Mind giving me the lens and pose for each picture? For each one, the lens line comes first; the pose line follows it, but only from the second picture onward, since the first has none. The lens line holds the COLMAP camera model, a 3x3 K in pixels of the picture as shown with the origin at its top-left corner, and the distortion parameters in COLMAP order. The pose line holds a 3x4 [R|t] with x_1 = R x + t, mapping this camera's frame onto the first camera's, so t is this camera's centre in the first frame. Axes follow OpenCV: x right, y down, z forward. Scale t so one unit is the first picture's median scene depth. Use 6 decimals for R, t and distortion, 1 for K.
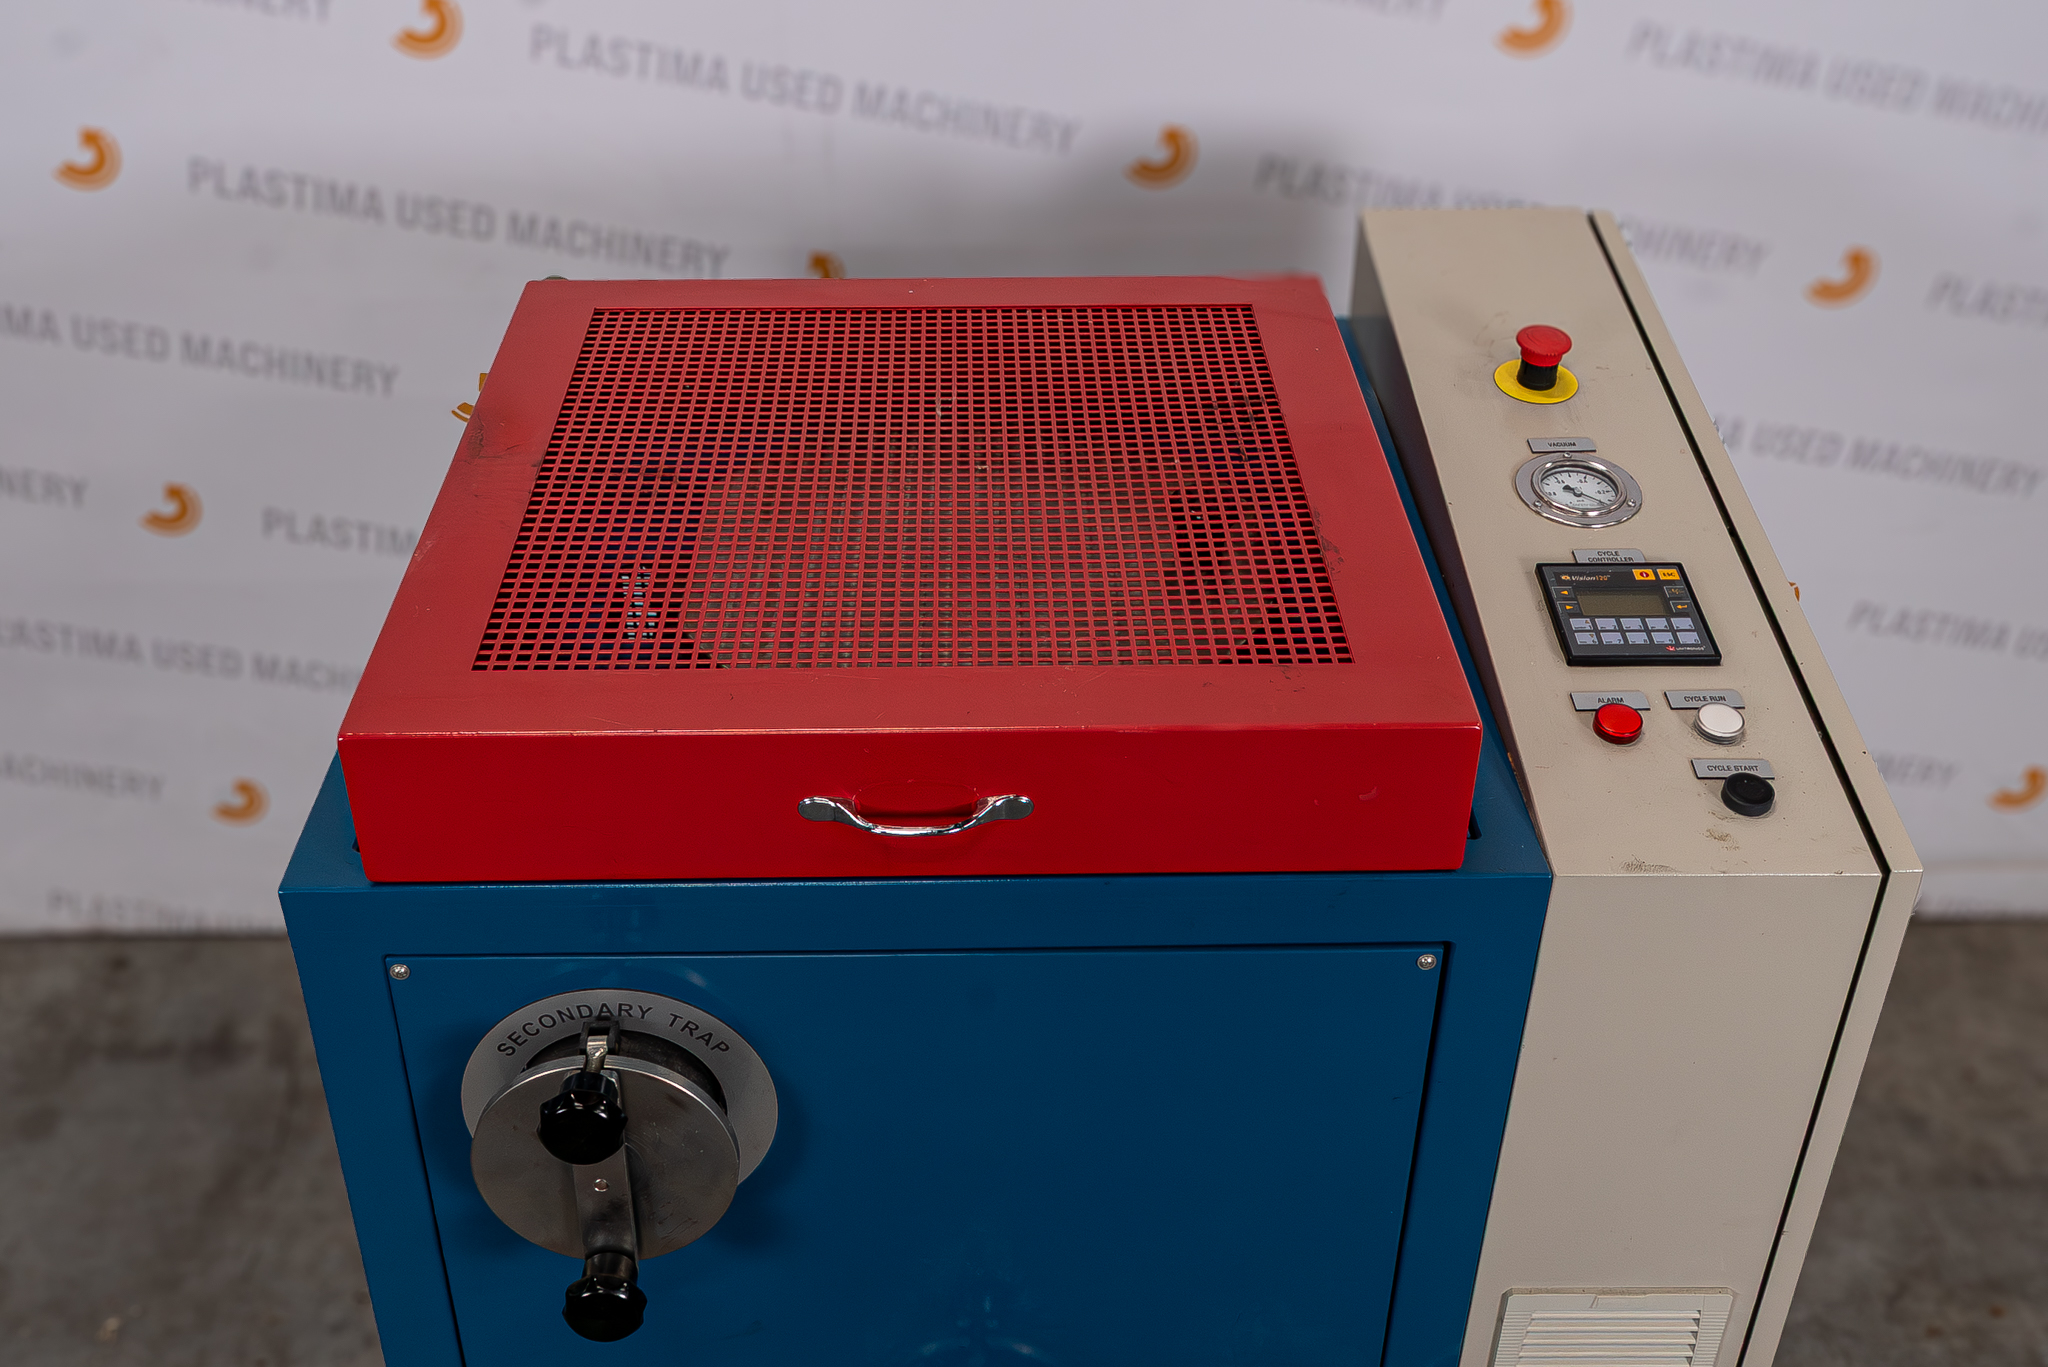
lens RADIAL K [[2126.4, 0, 1019.4], [0, 2126.4, 681.4], [0, 0, 1]] dist [0.000255, 0.000000]
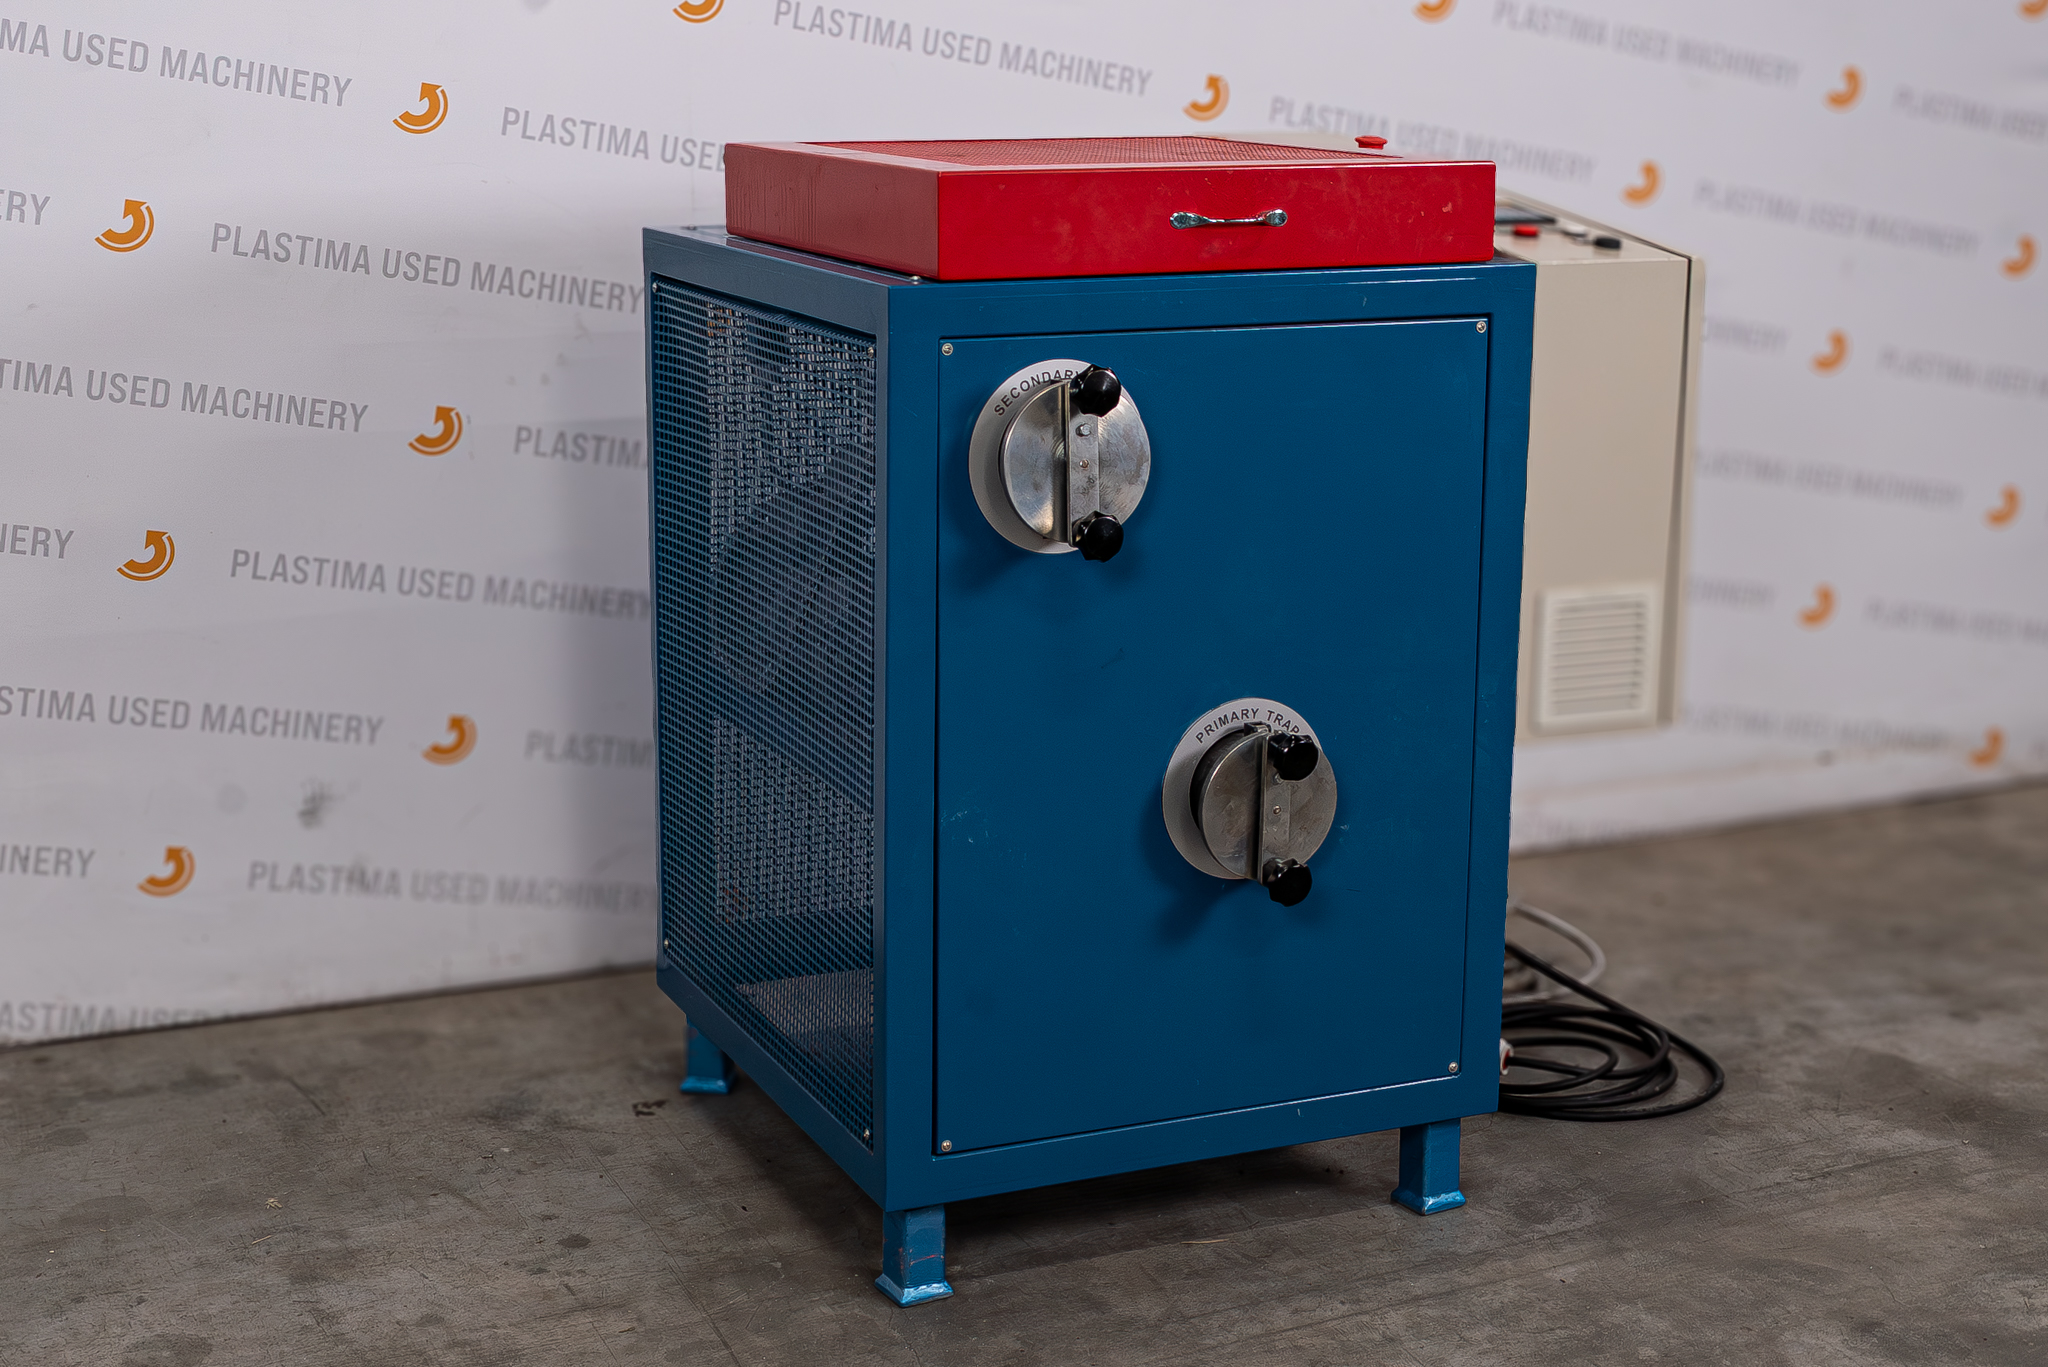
lens RADIAL K [[3027.9, 0, 1020.4], [0, 3027.9, 677.5], [0, 0, 1]] dist [-0.002907, 0.000000]
pose [[0.921257, -0.086960, 0.379109, -0.640857], [0.216199, 0.924730, -0.313261, 0.623015], [-0.323333, 0.370557, 0.870714, -0.536312]]
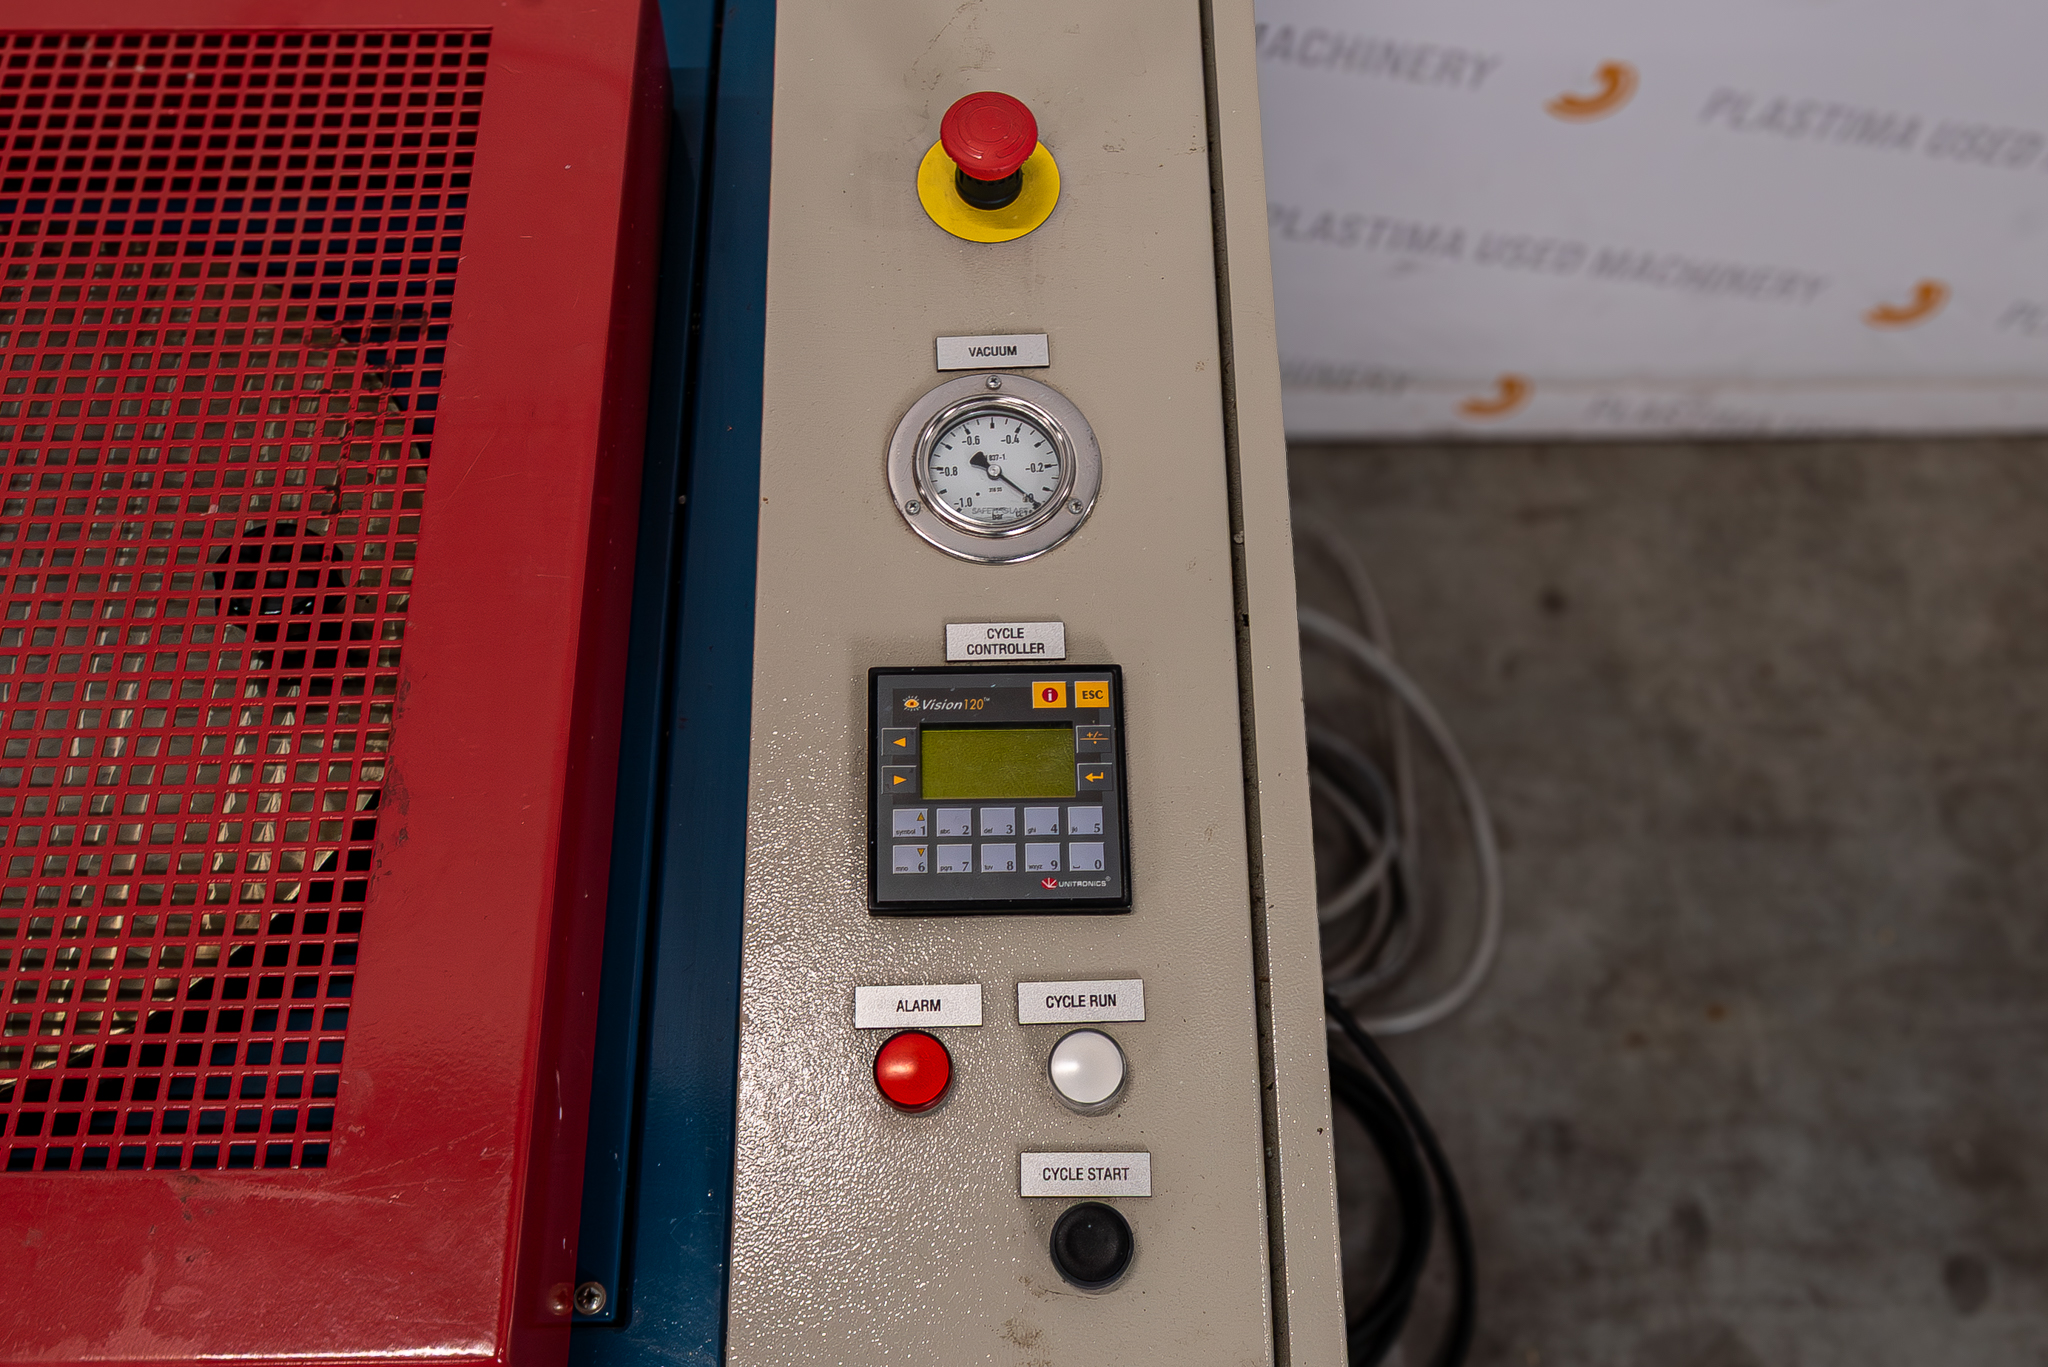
lens RADIAL K [[2126.4, 0, 1025.2], [0, 2126.4, 678.2], [0, 0, 1]] dist [0.000255, 0.000000]
pose [[0.999930, 0.010440, 0.005570, 0.182118], [-0.011827, 0.895818, 0.444263, -0.201386], [-0.000351, -0.444298, 0.895879, 0.307111]]
